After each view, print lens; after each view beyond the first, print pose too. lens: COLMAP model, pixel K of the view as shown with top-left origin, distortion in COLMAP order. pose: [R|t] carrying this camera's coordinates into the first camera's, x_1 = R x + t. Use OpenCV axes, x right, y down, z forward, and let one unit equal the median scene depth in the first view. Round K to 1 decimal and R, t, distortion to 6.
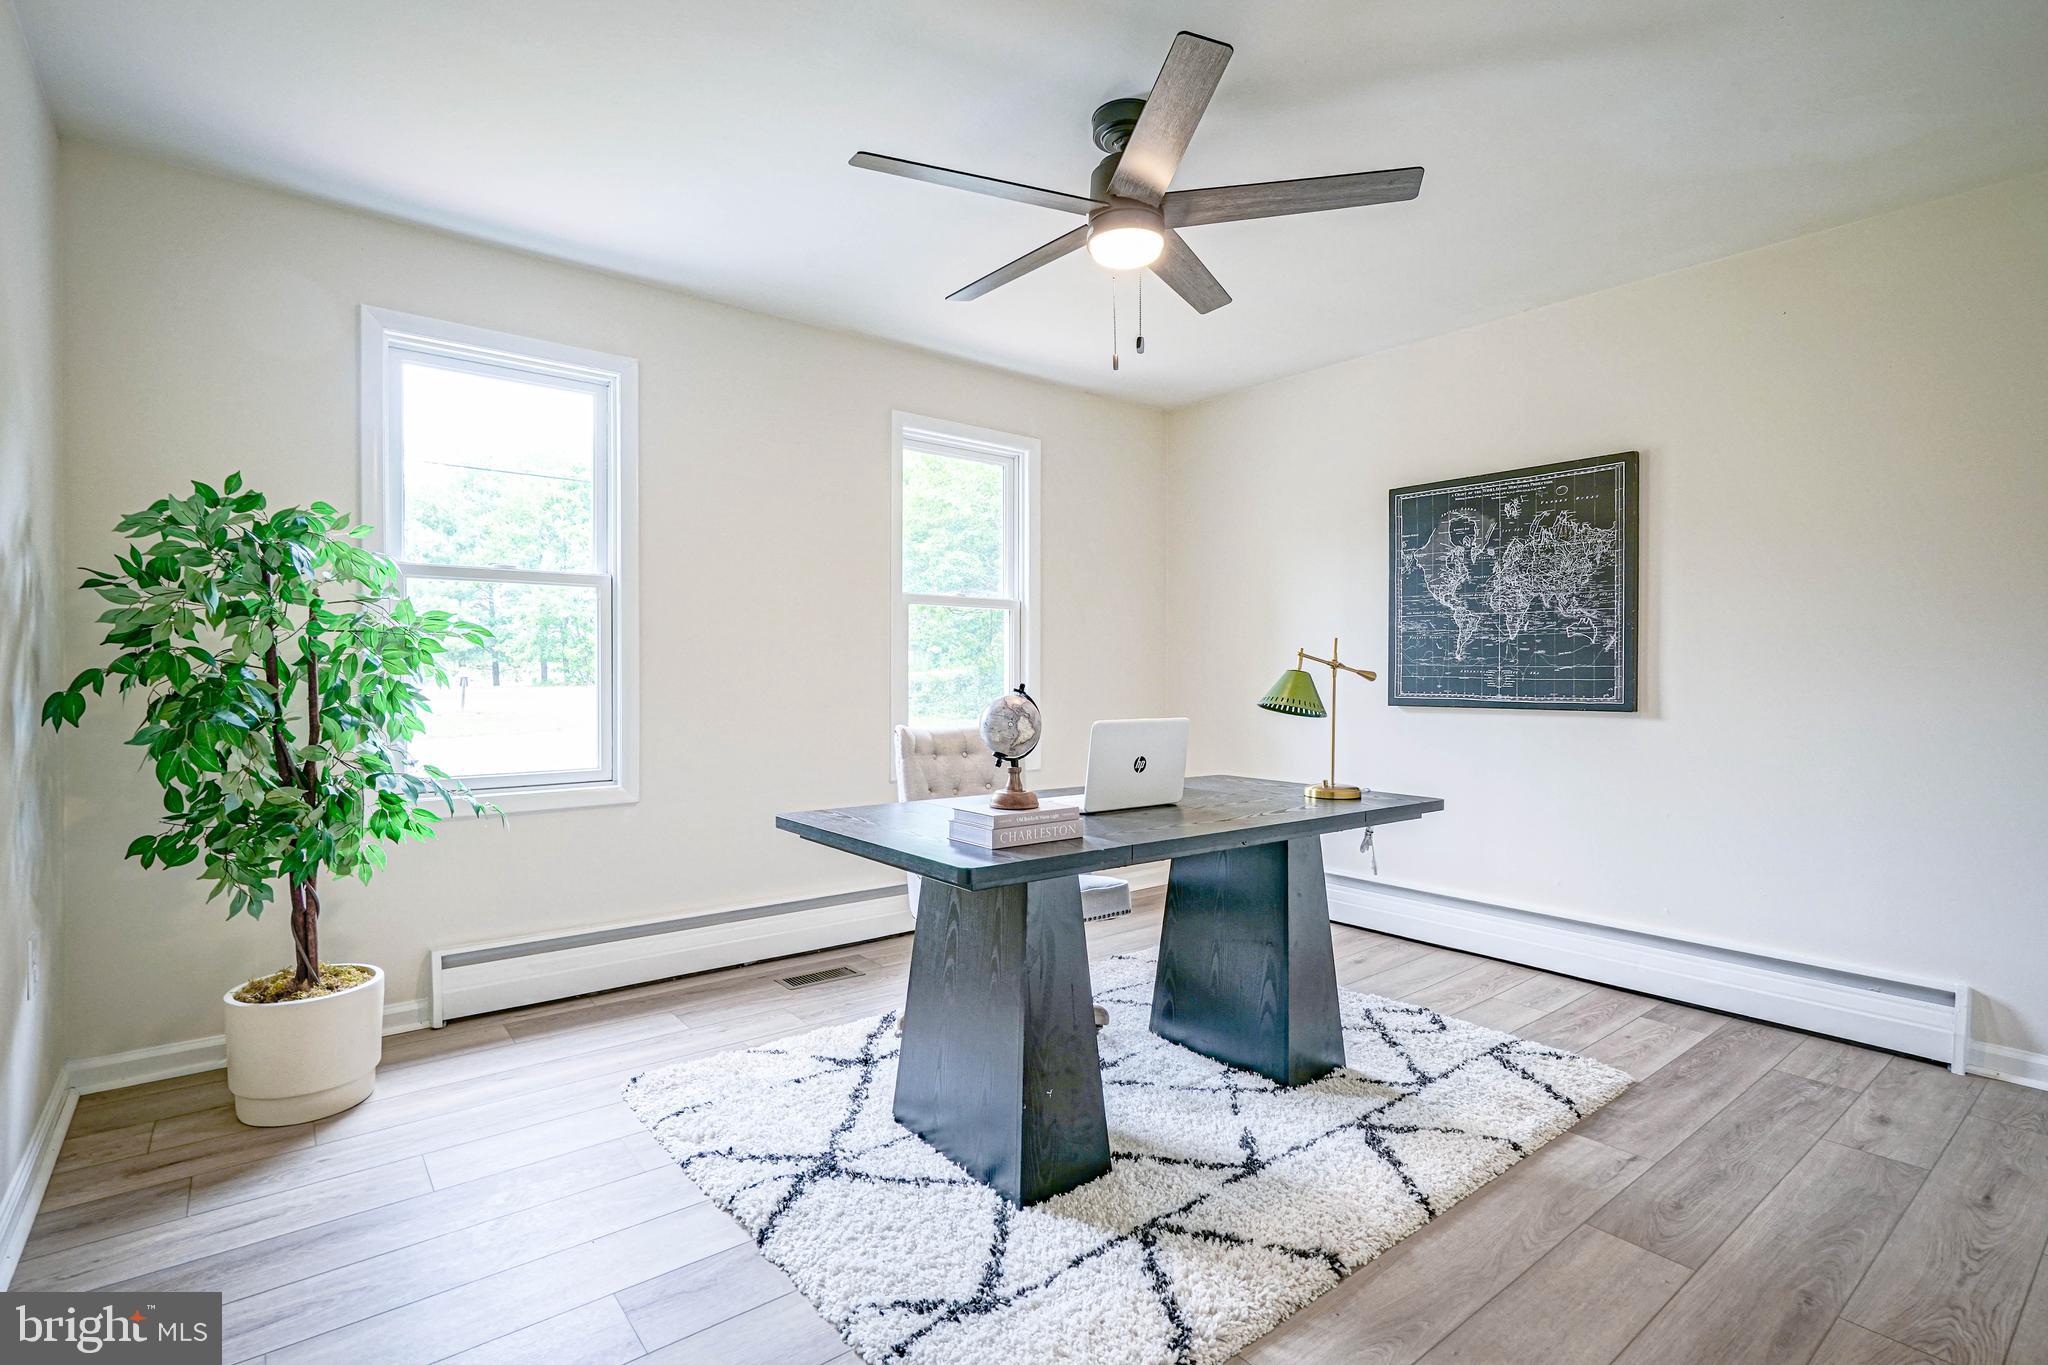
lens RADIAL K [[956.6, 0, 1009.9], [0, 956.6, 687.3], [0, 0, 1]] dist [-0.006443, 0.003620]
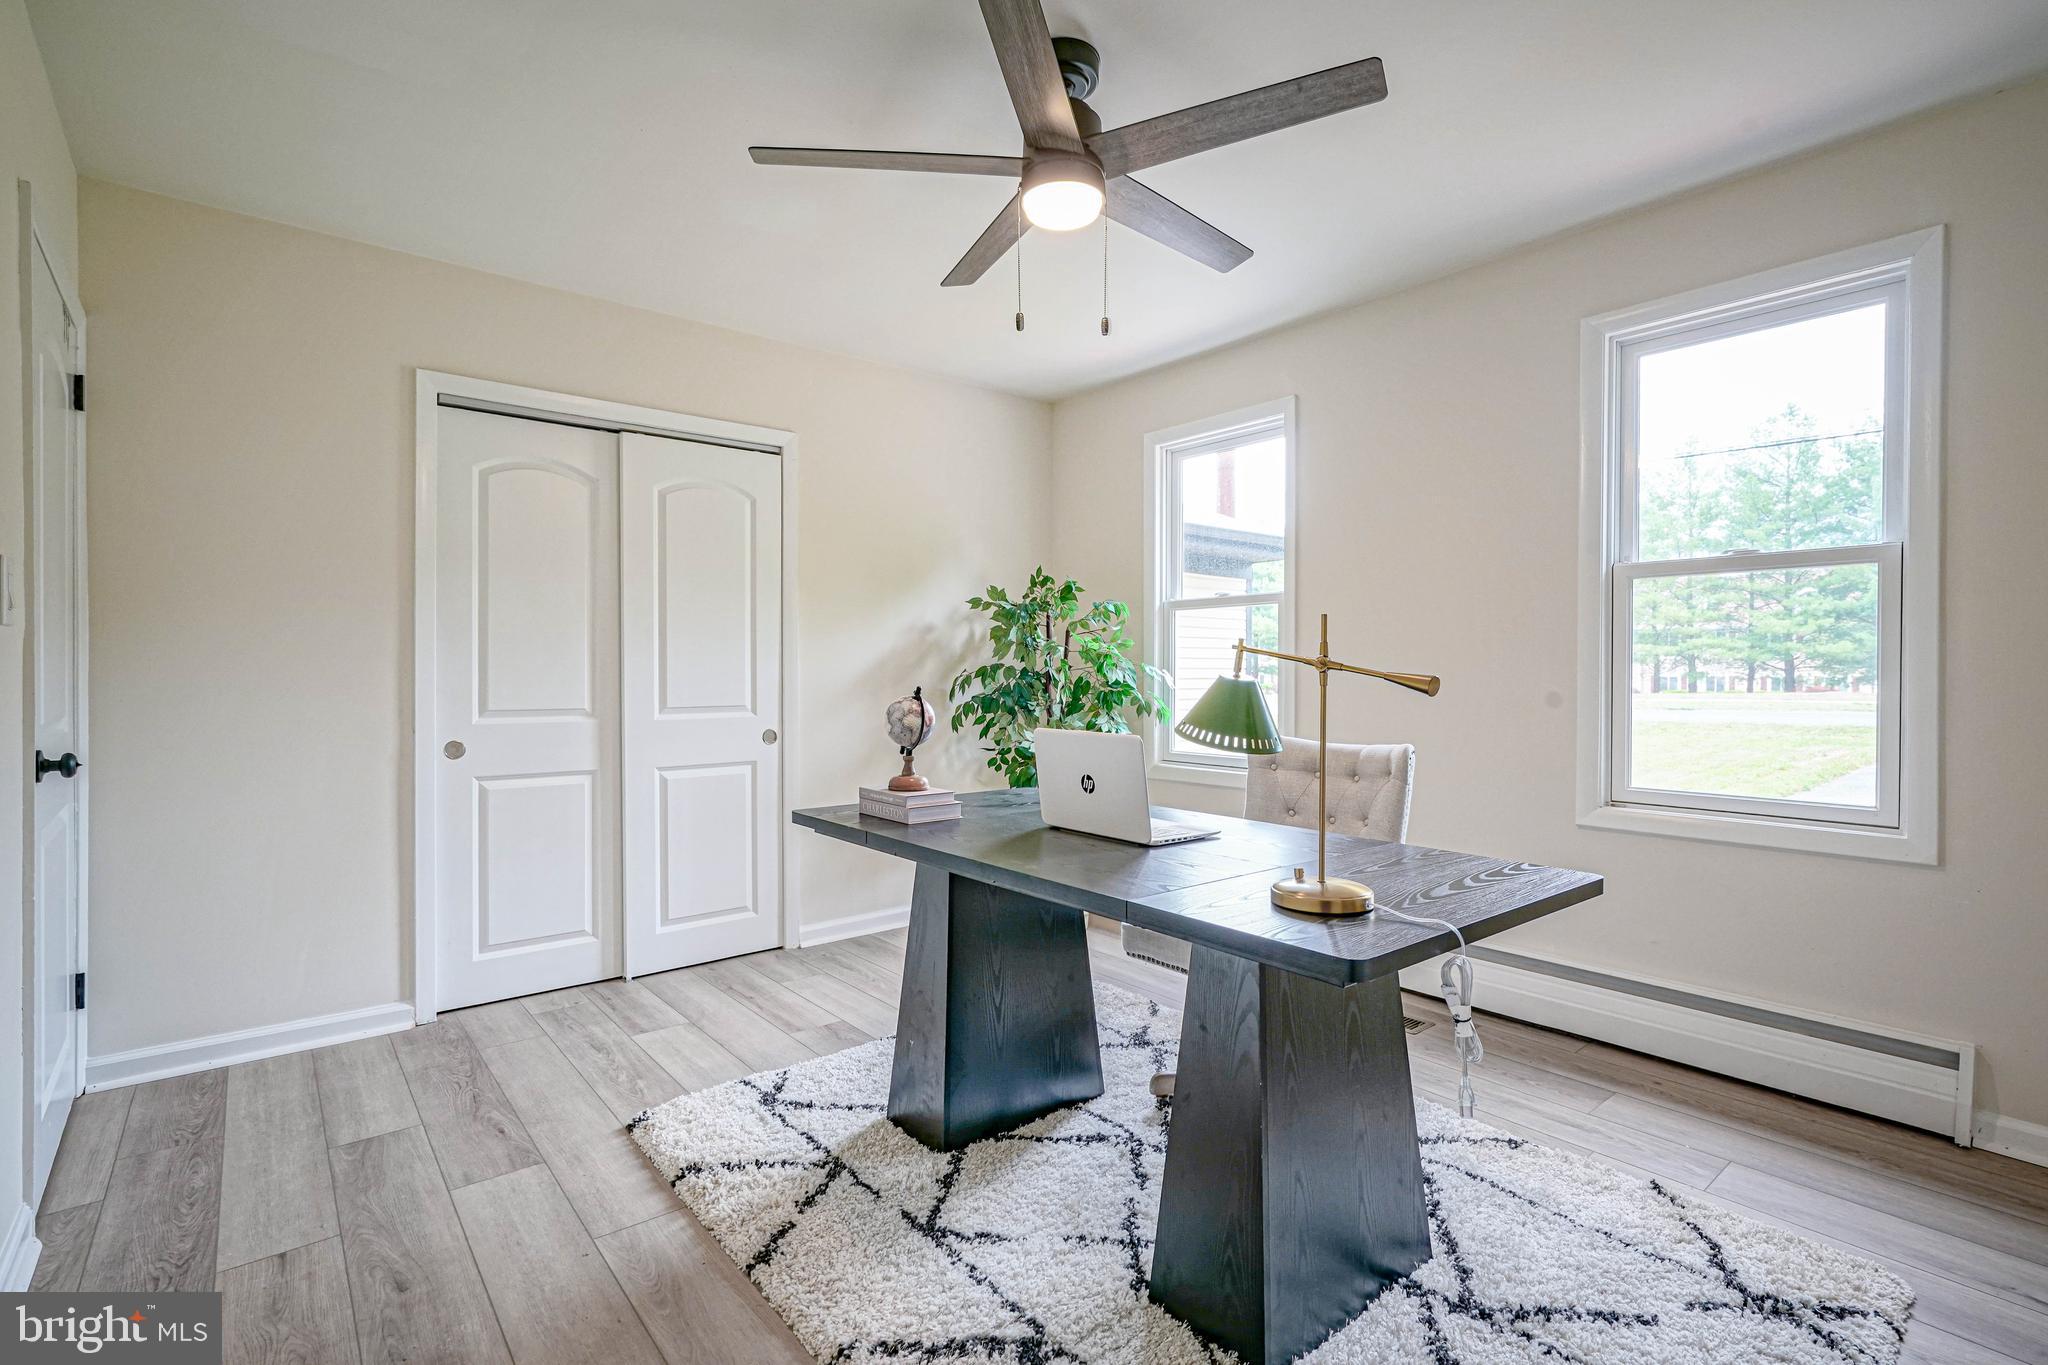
lens RADIAL K [[956.6, 0, 1012.1], [0, 956.6, 675.8], [0, 0, 1]] dist [-0.006443, 0.003620]
pose [[0.008601, 0.001845, -0.999961, 1.053365], [-0.013498, 0.999907, 0.001729, -0.019128], [0.999872, 0.013482, 0.008626, 0.973745]]
